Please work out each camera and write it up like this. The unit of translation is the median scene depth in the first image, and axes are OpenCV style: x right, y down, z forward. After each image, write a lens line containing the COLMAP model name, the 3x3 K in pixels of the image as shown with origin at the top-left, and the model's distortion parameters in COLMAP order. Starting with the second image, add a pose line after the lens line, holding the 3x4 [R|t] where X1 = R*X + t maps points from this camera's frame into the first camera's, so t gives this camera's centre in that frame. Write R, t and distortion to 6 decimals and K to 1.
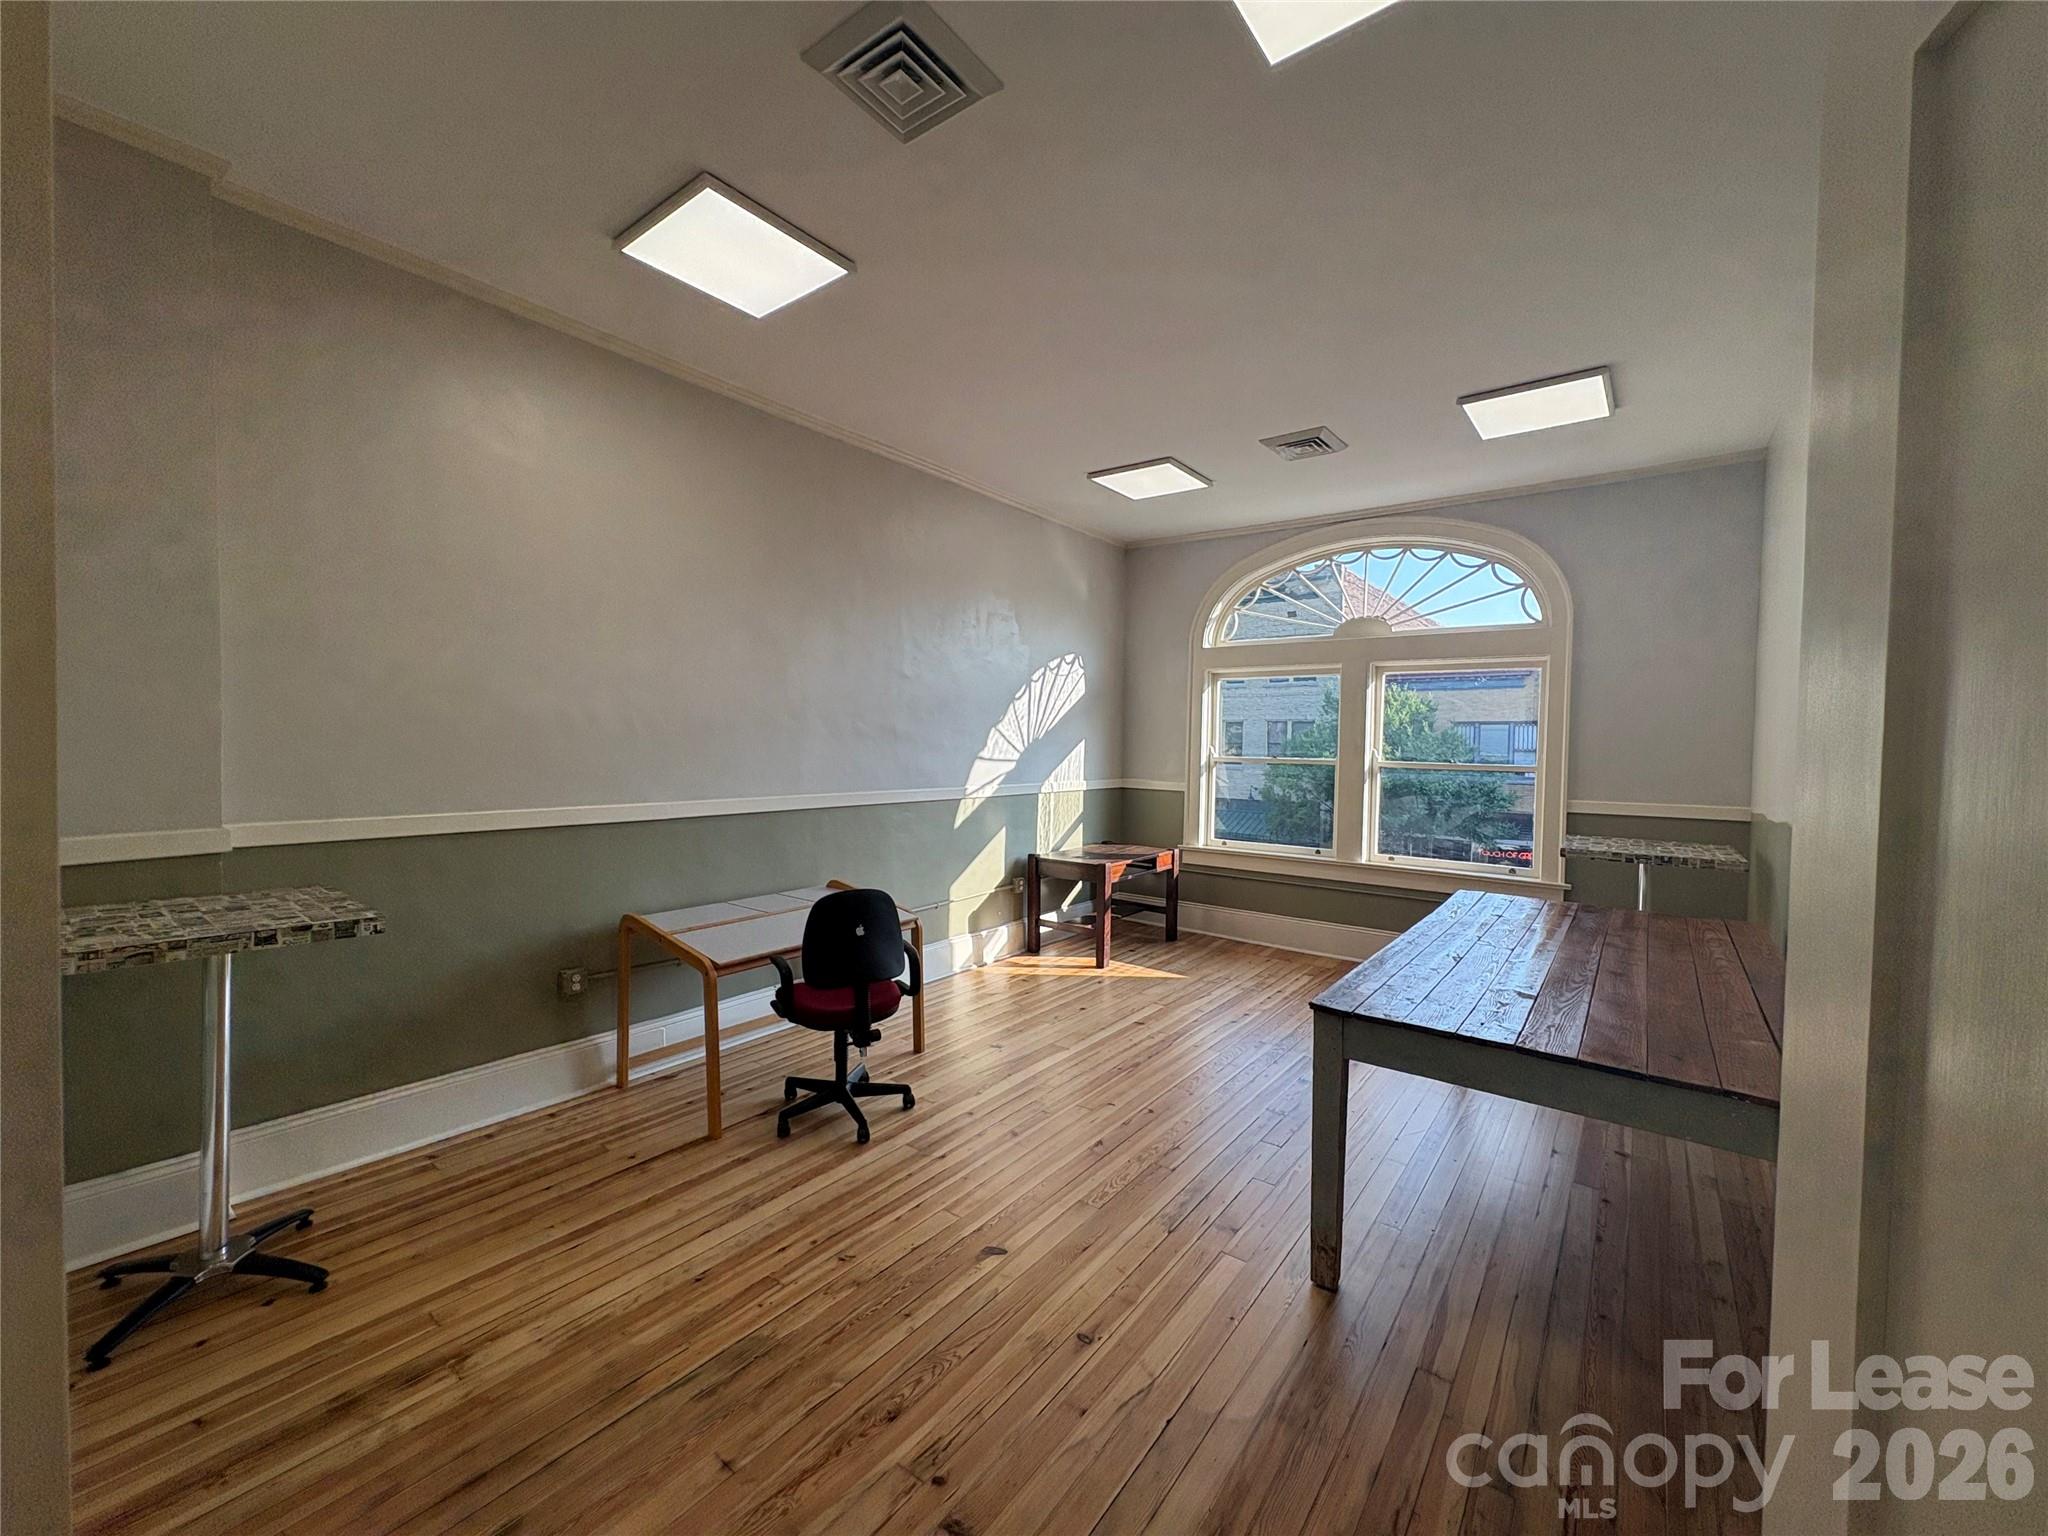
lens RADIAL K [[831.9, 0, 1016.5], [0, 831.9, 770.4], [0, 0, 1]] dist [-0.000145, 0.000074]
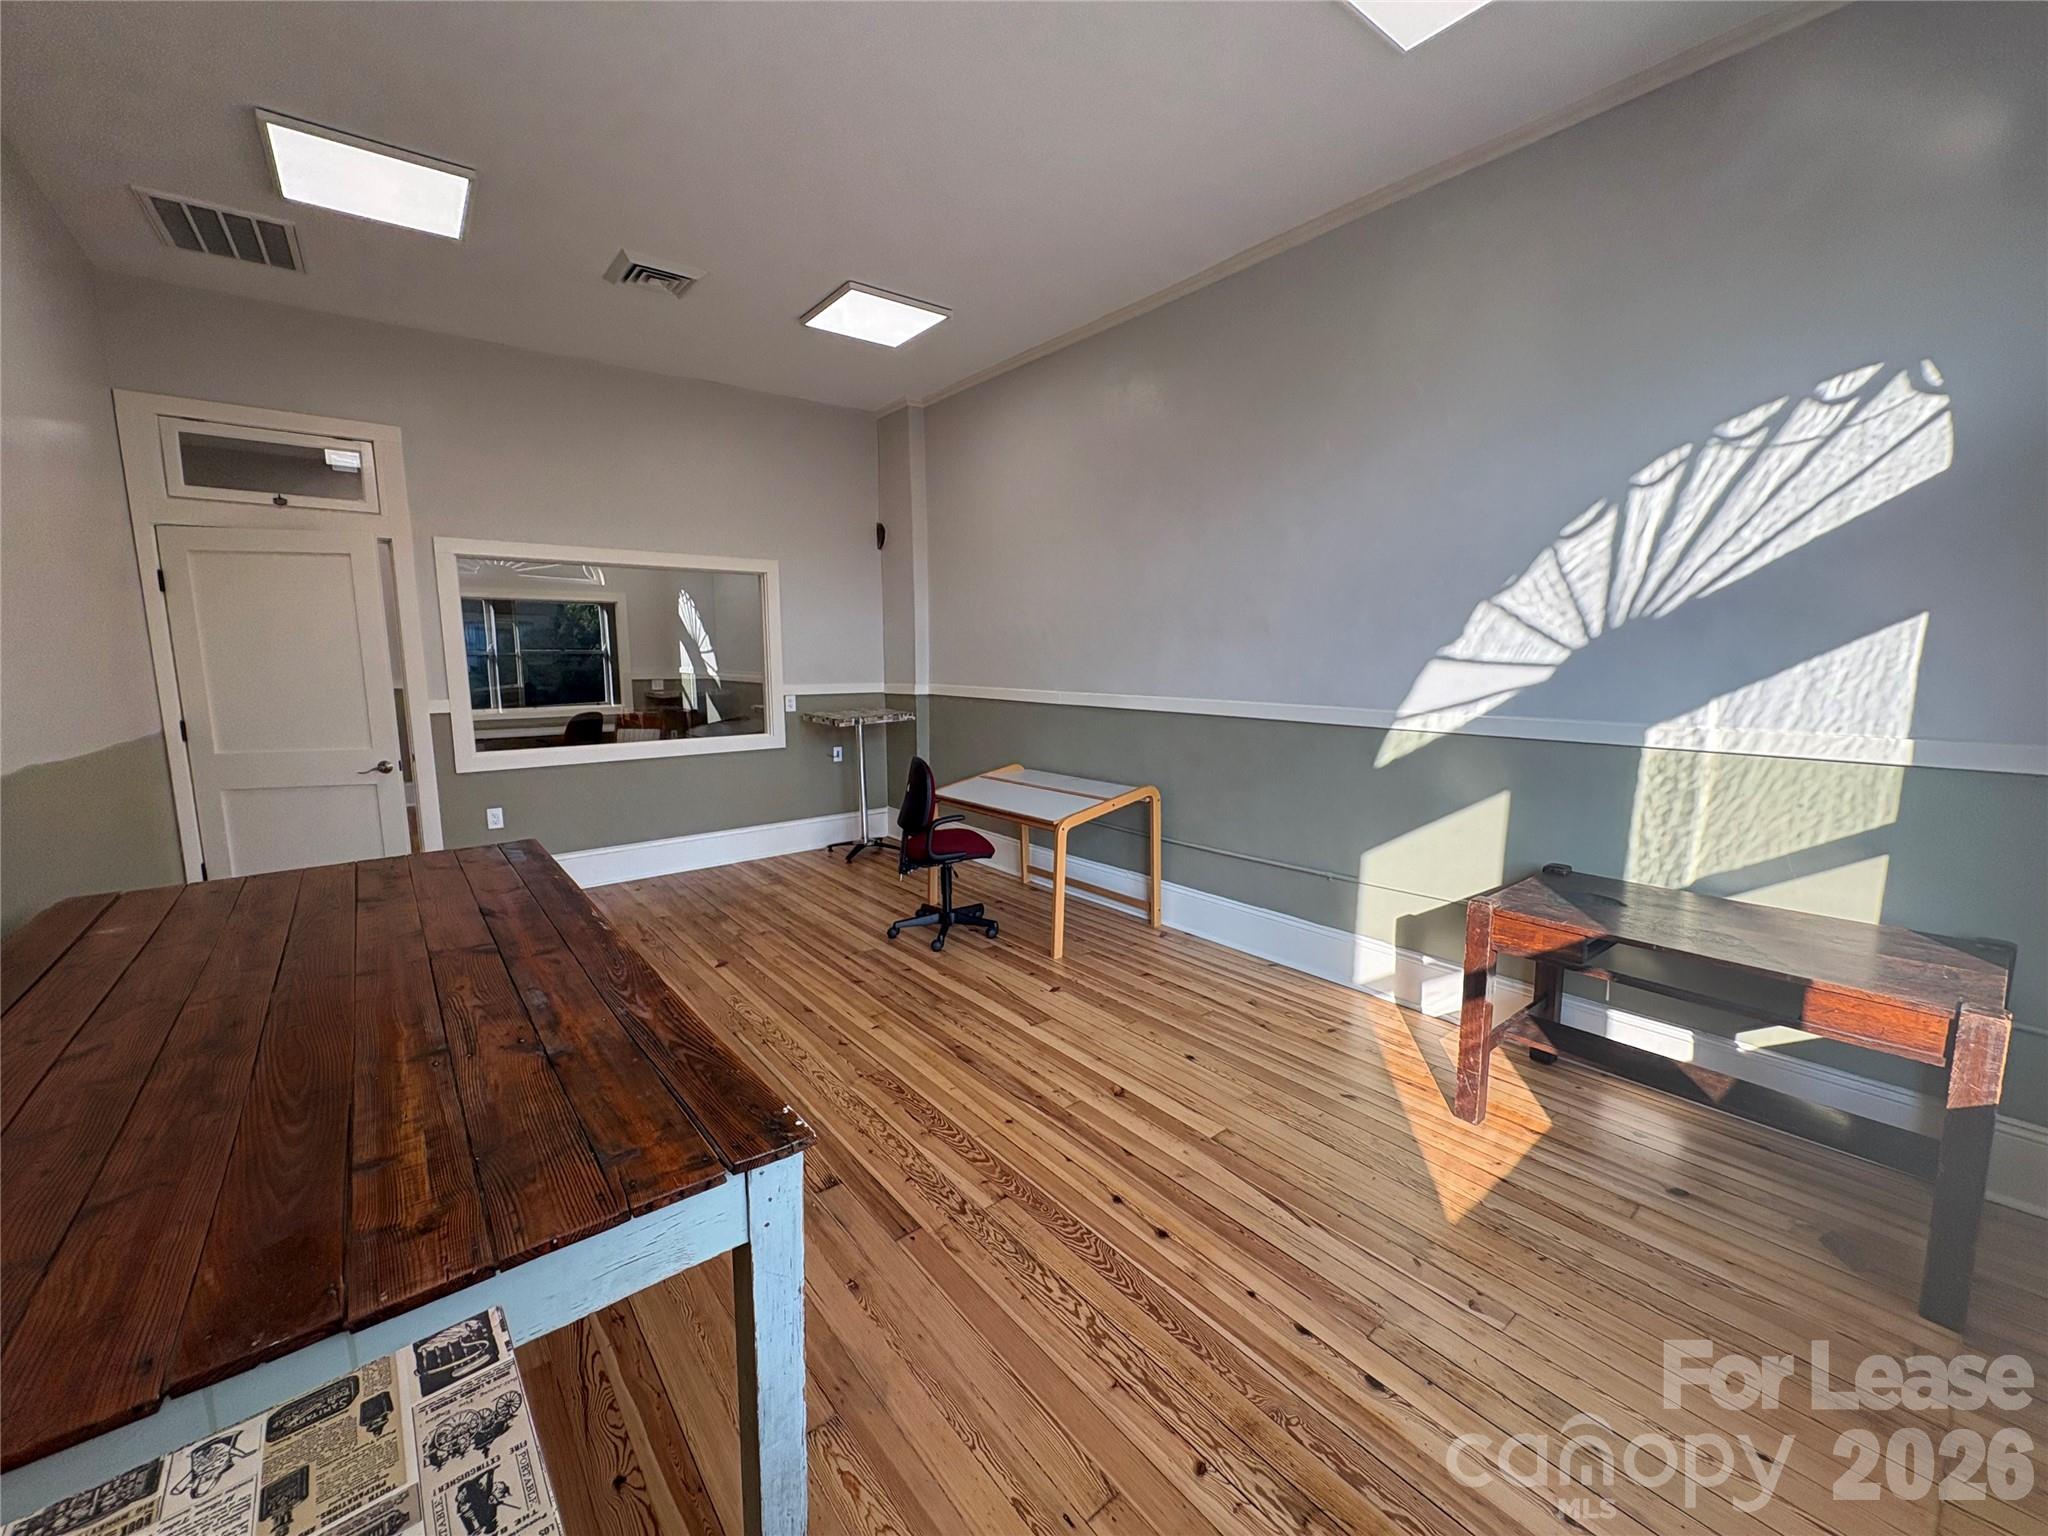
lens RADIAL K [[820.1, 0, 988.7], [0, 820.1, 765.6], [0, 0, 1]] dist [-0.021932, 0.000052]
pose [[-0.263899, 0.128109, -0.956005, 0.559103], [-0.029442, 0.989609, 0.140739, -0.011541], [0.964101, 0.065287, -0.257385, 0.818974]]
